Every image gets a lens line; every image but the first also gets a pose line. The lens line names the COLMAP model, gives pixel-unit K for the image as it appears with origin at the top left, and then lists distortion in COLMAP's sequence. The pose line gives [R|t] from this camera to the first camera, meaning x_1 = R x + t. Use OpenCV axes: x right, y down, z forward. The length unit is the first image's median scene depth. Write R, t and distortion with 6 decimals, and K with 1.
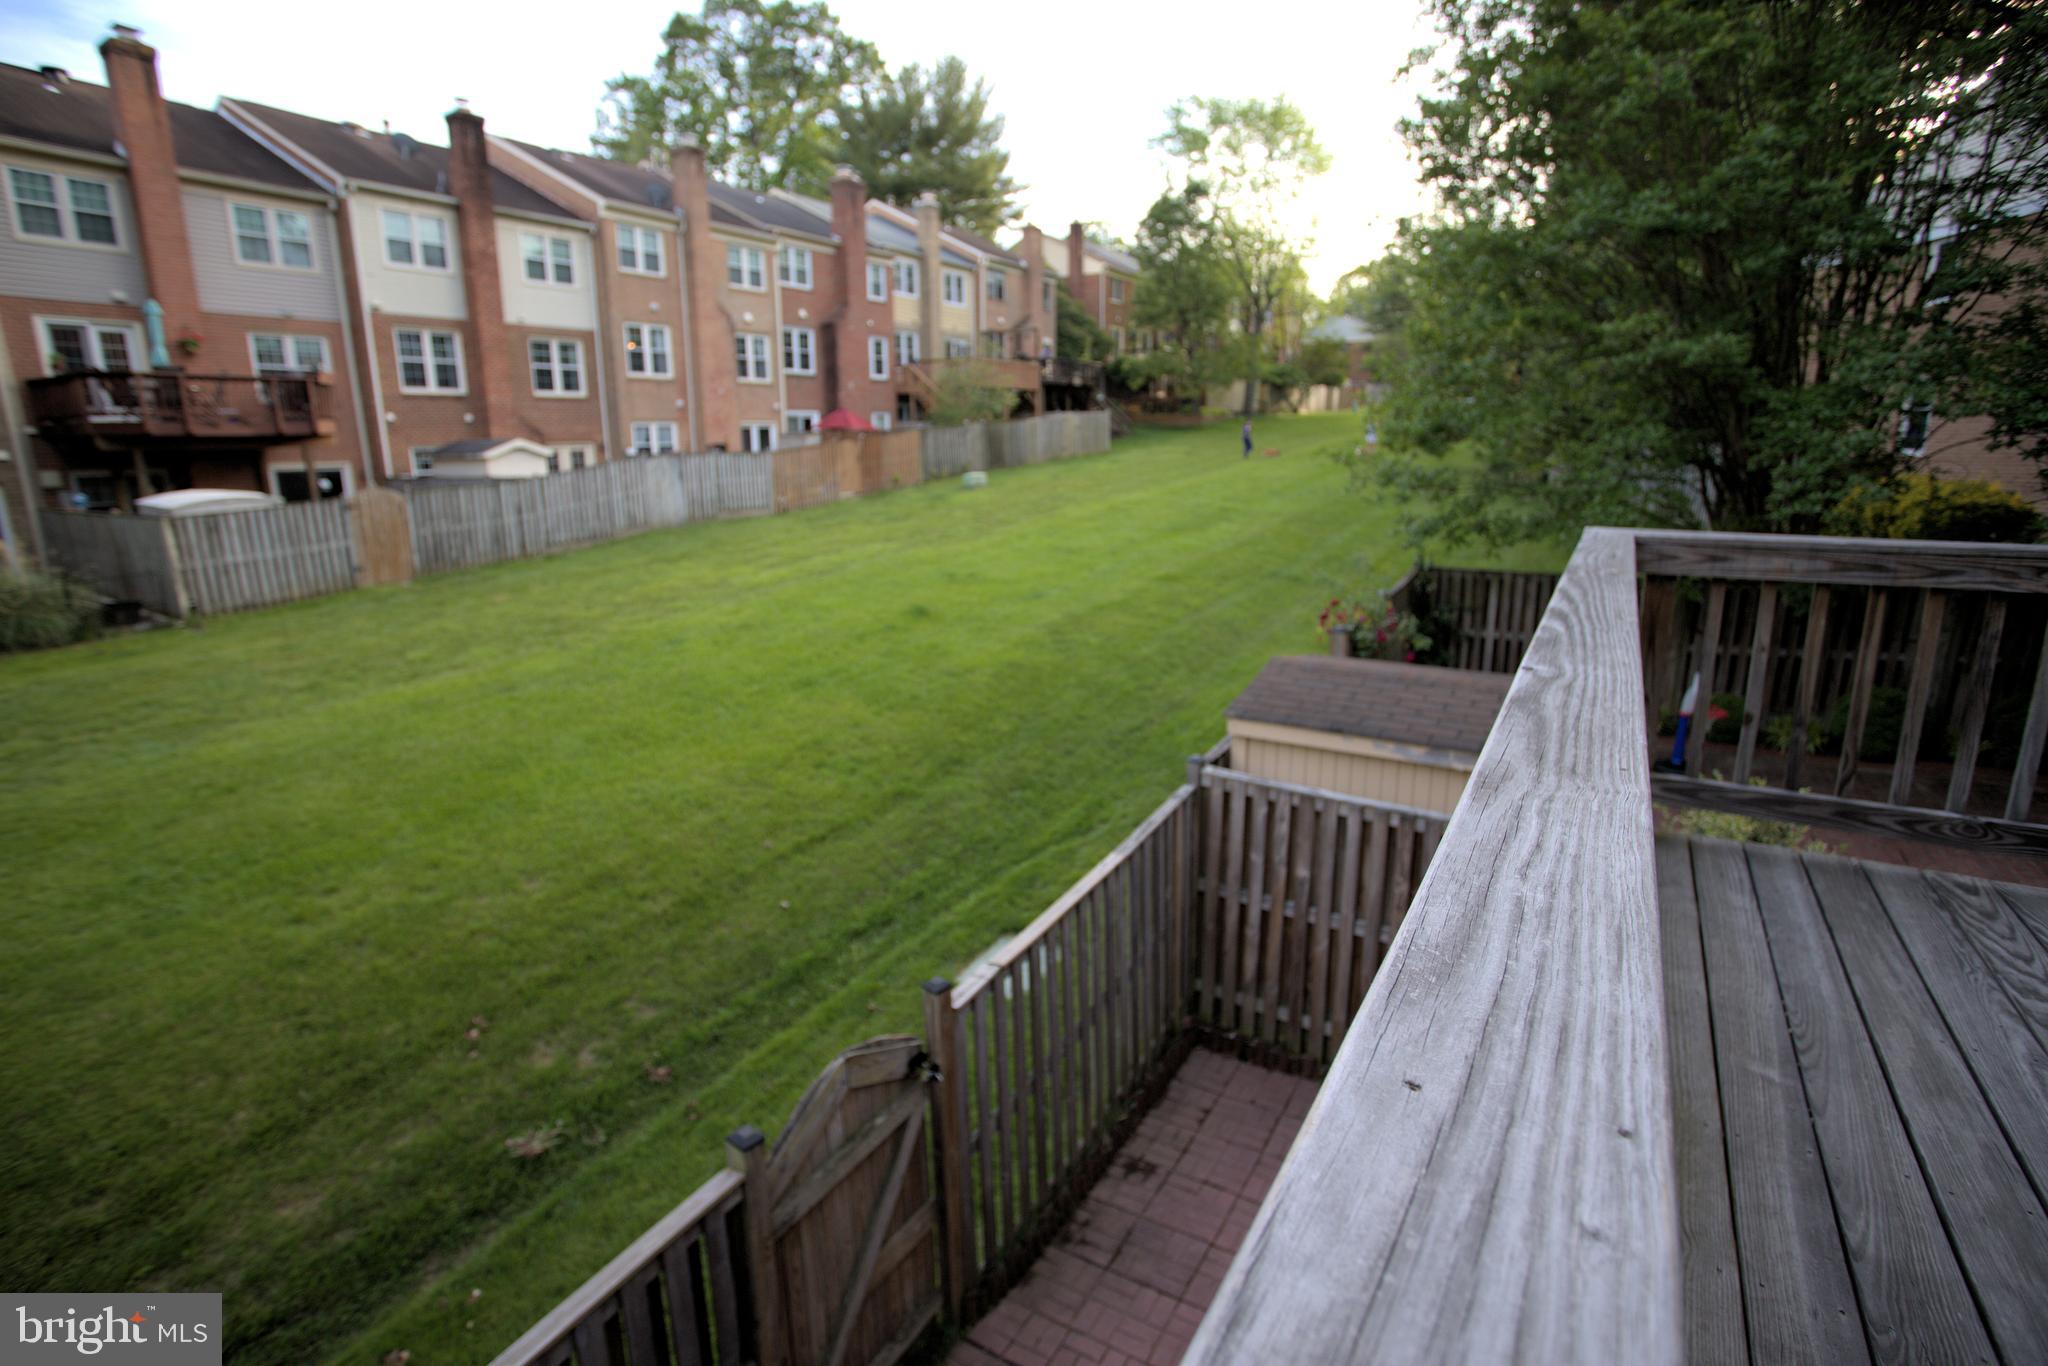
lens RADIAL K [[987.5, 0, 1020.8], [0, 987.5, 678.2], [0, 0, 1]] dist [-0.072463, 0.031757]
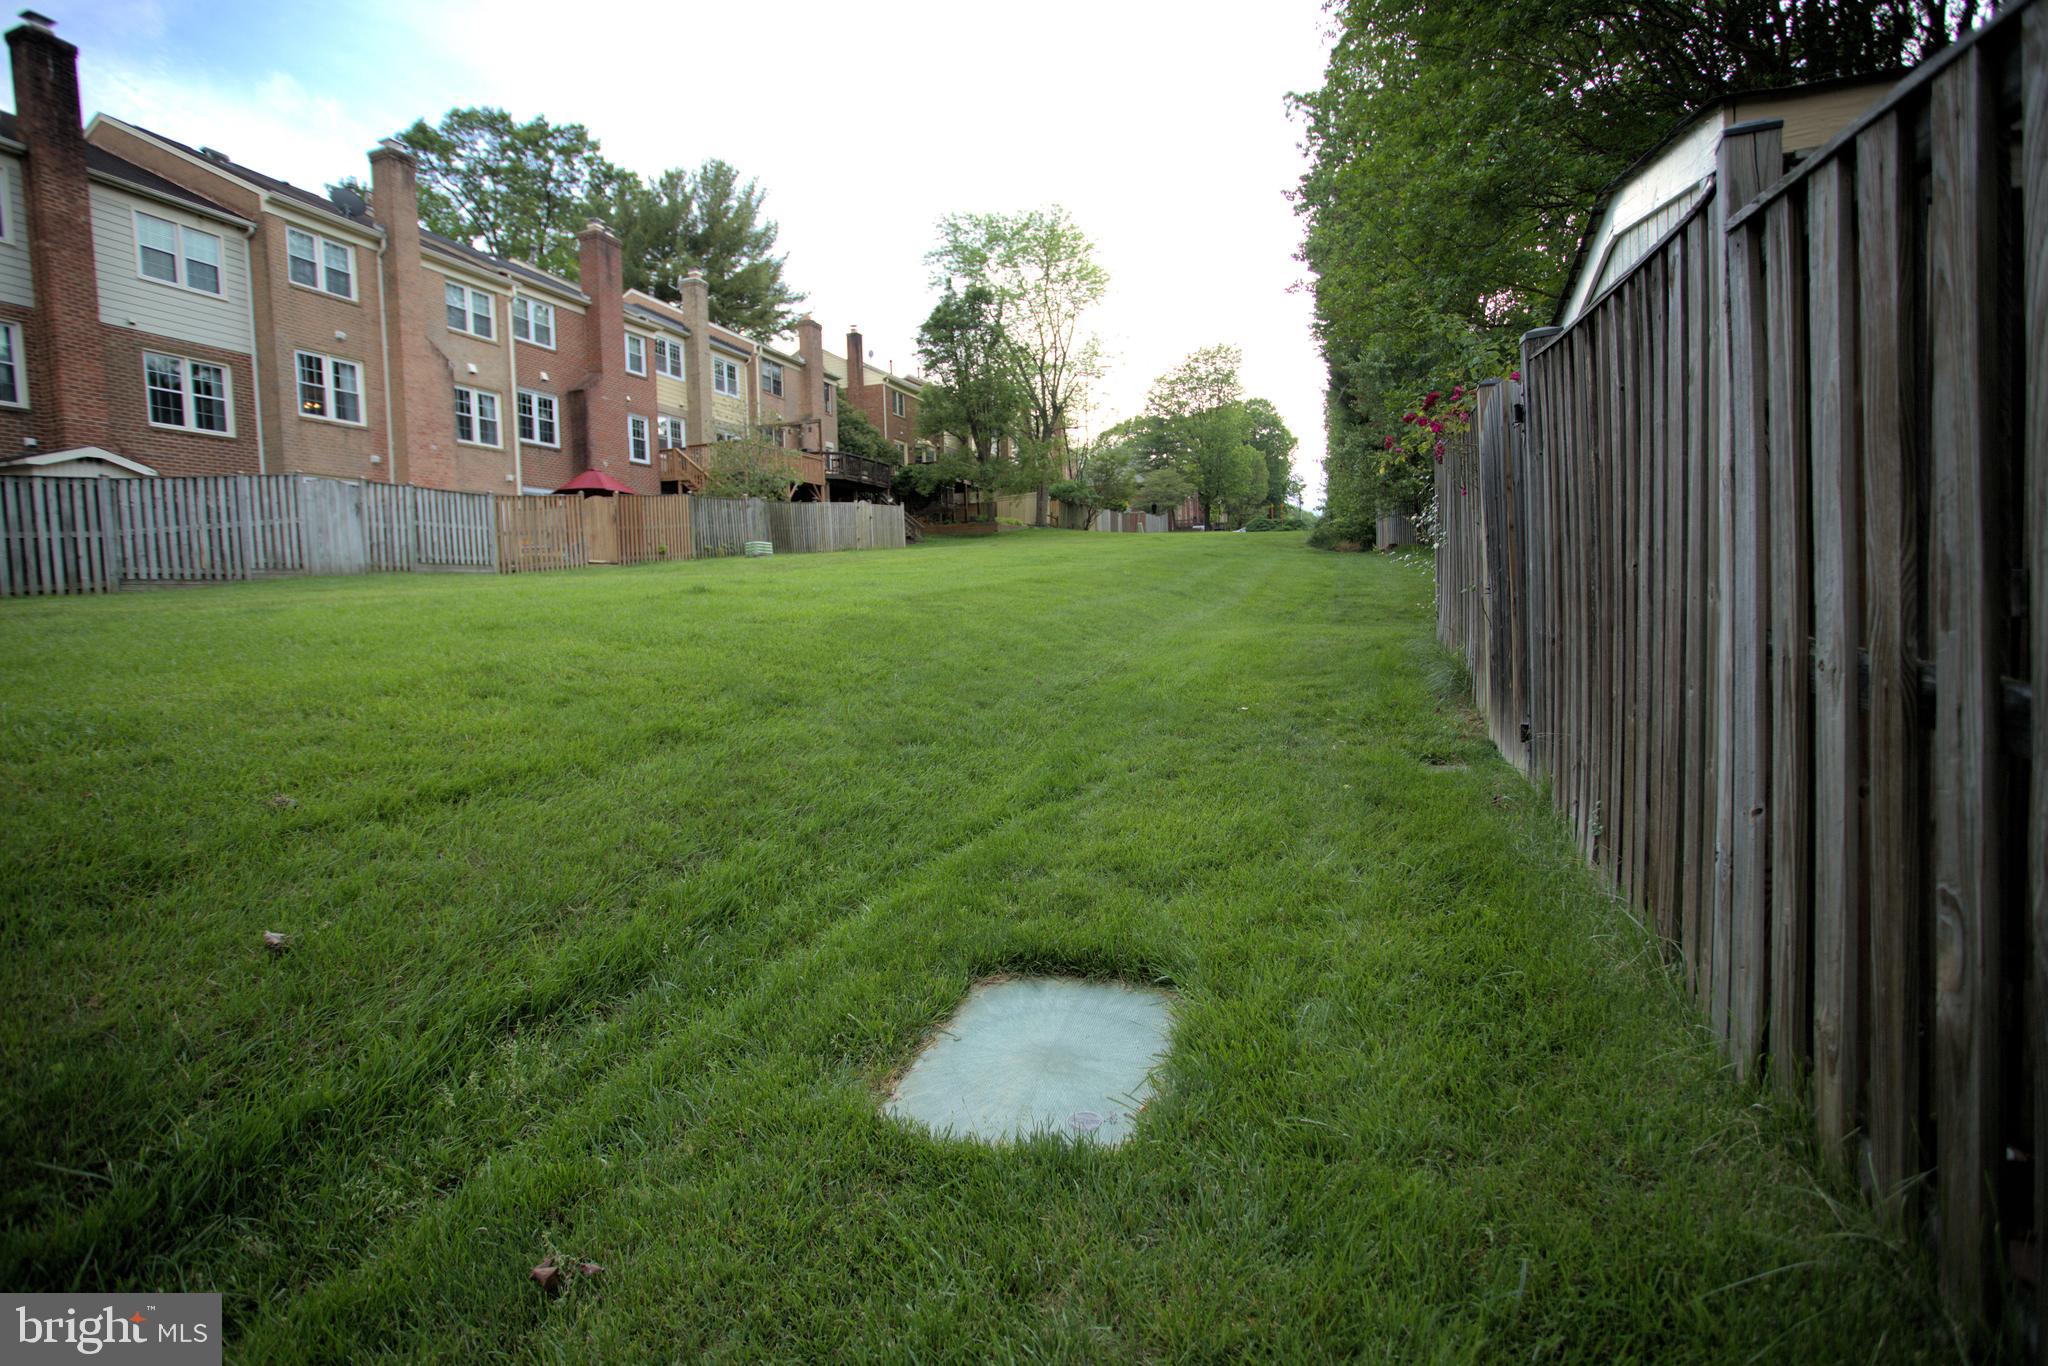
lens RADIAL K [[987.5, 0, 1020.8], [0, 987.5, 678.2], [0, 0, 1]] dist [-0.072463, 0.031757]
pose [[0.974019, -0.039532, 0.222991, -0.016918], [0.076307, 0.984358, -0.158798, 0.046176], [-0.213225, 0.171688, 0.961799, 0.139647]]
